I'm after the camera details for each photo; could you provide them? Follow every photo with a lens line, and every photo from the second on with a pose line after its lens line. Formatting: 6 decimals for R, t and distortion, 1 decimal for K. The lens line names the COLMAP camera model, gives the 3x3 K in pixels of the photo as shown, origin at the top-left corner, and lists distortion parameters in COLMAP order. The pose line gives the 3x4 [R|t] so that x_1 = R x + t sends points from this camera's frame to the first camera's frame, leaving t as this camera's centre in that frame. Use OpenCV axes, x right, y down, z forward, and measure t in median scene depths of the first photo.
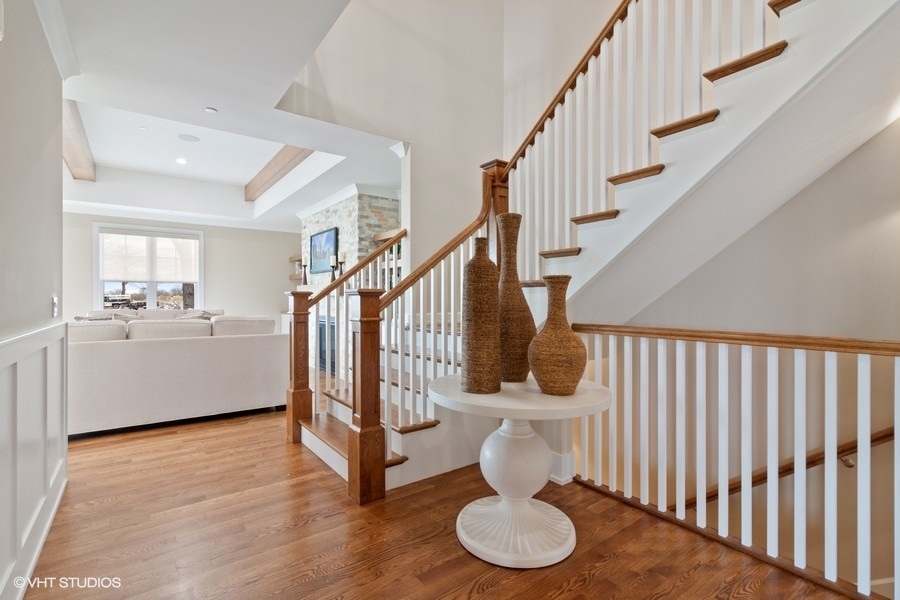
lens RADIAL K [[417.8, 0, 454.8], [0, 417.8, 297.0], [0, 0, 1]] dist [0.003085, 0.000429]
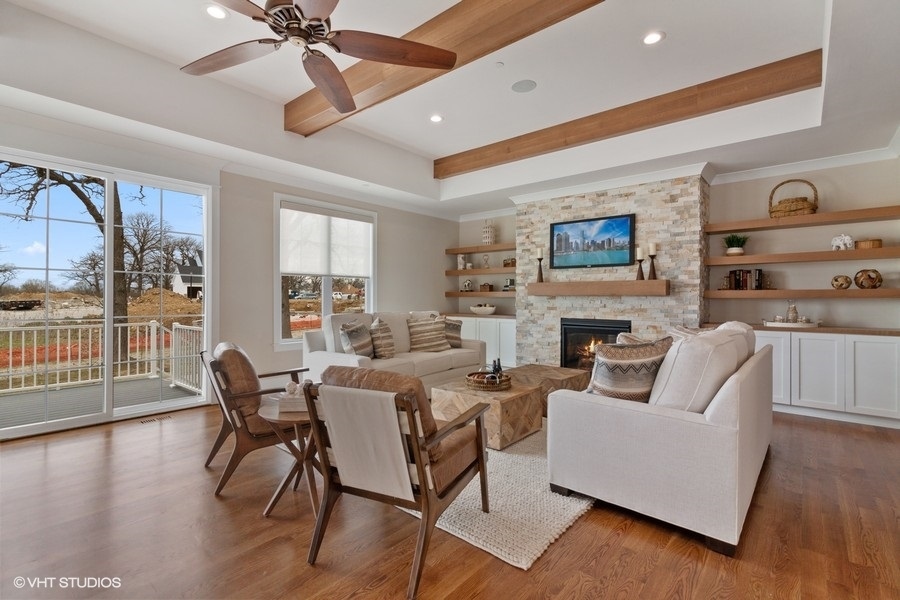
lens RADIAL K [[417.8, 0, 449.4], [0, 417.8, 297.5], [0, 0, 1]] dist [0.003085, 0.000429]
pose [[0.978544, 0.003362, 0.206011, -0.887387], [-0.004073, 0.999987, 0.003026, 0.000201], [-0.205998, -0.003800, 0.978545, 0.282333]]
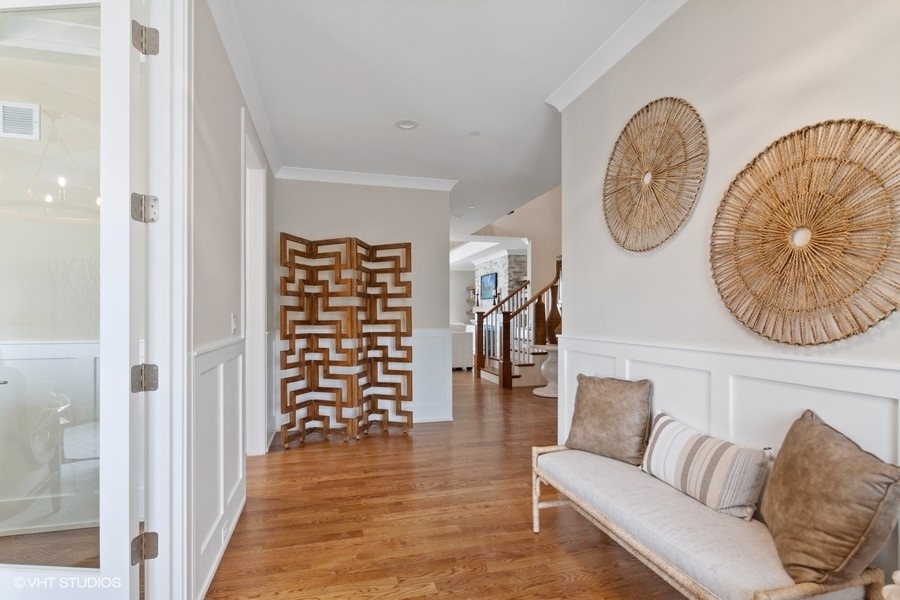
lens RADIAL K [[447.8, 0, 450.8], [0, 447.8, 306.8], [0, 0, 1]] dist [-0.000478, -0.000019]
pose [[0.926908, -0.004189, -0.375265, 0.243406], [-0.001646, 0.999883, -0.015227, -0.001510], [0.375285, 0.014732, 0.926792, -0.805047]]
